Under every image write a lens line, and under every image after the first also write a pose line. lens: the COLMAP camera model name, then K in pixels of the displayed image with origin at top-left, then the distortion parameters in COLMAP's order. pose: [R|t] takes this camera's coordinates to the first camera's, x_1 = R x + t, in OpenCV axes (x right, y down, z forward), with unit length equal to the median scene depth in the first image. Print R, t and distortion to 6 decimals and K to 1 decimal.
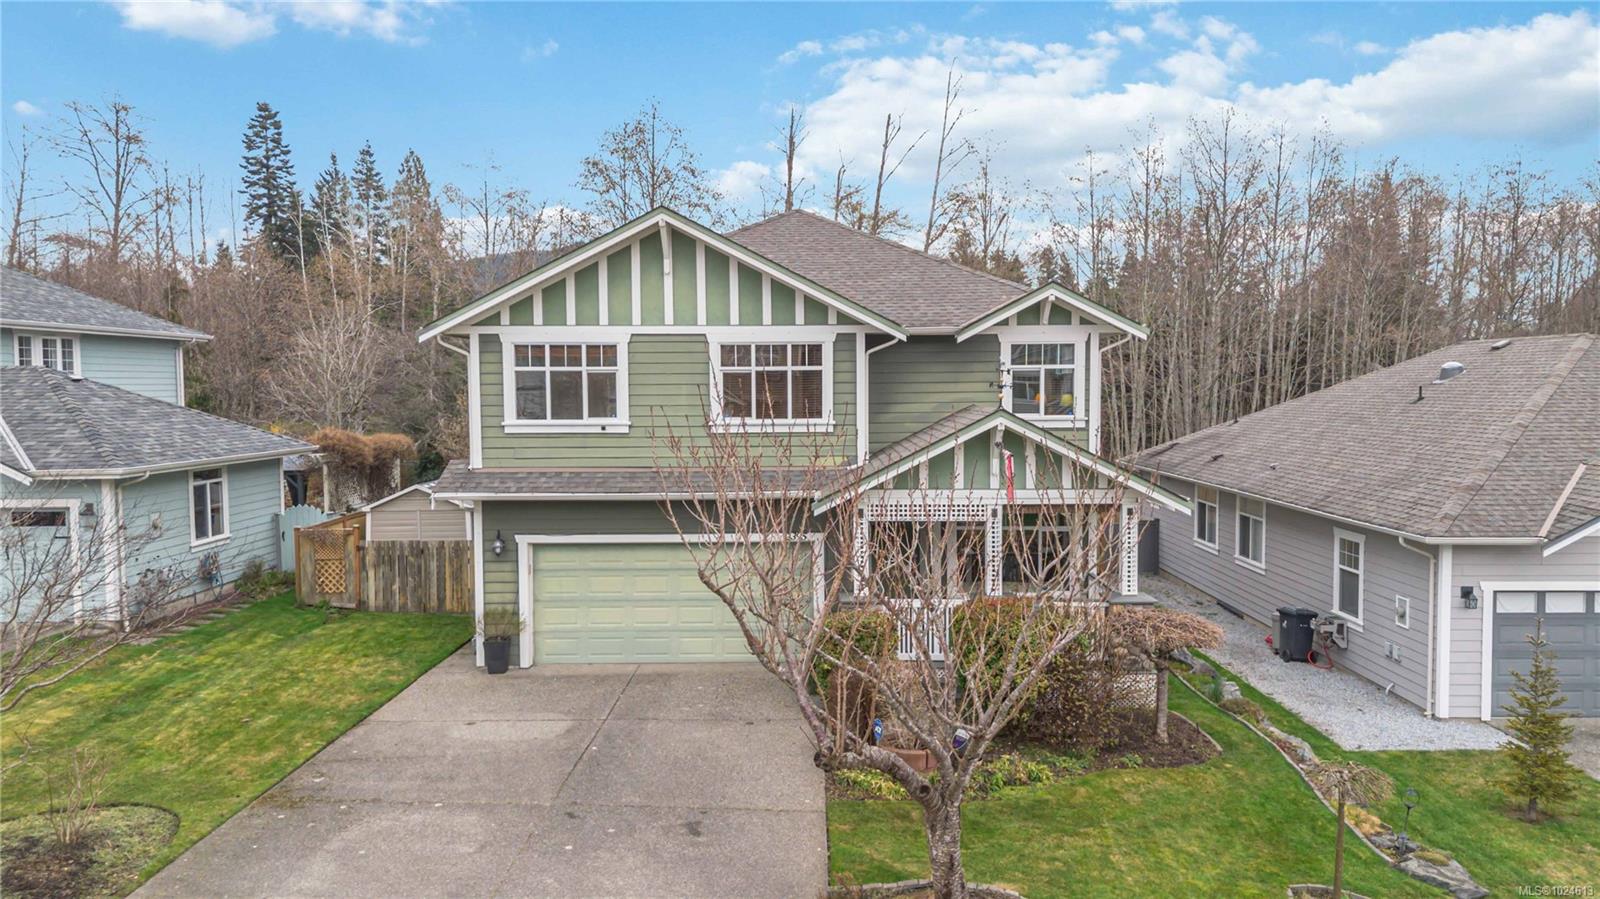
lens RADIAL K [[1132.7, 0, 804.2], [0, 1132.7, 451.5], [0, 0, 1]] dist [0.063635, -0.057165]
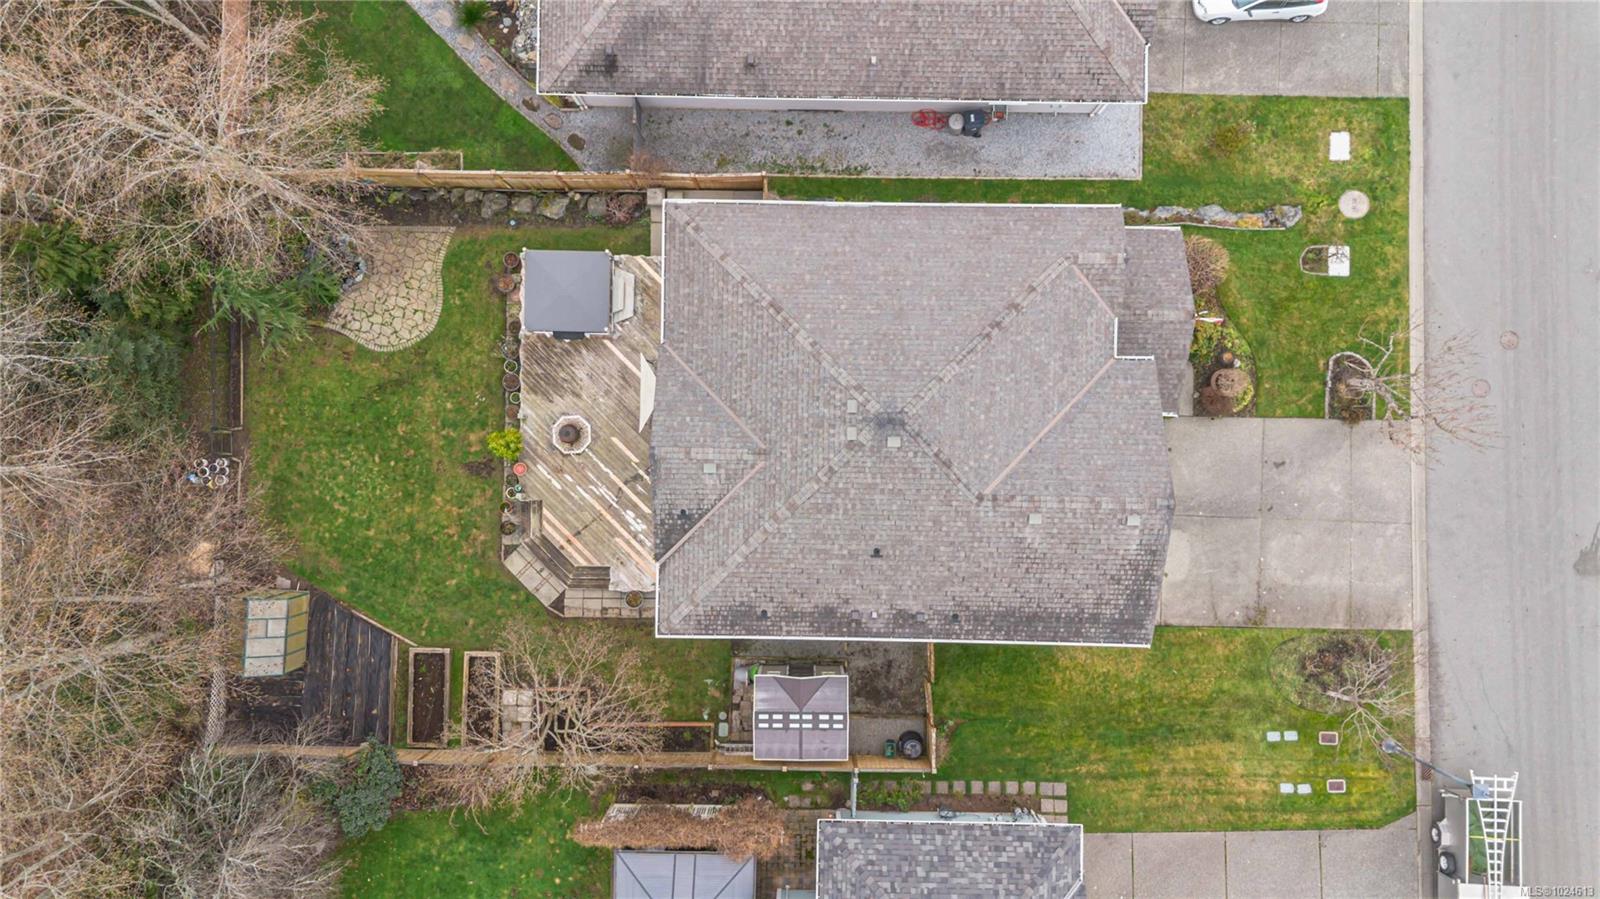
lens RADIAL K [[1132.7, 0, 804.2], [0, 1132.7, 451.5], [0, 0, 1]] dist [0.063635, -0.057165]
pose [[0.005024, -0.999949, 0.008721, -0.064584], [0.059106, 0.009003, 0.998211, -1.769007], [-0.998239, -0.004500, 0.059149, 1.370084]]
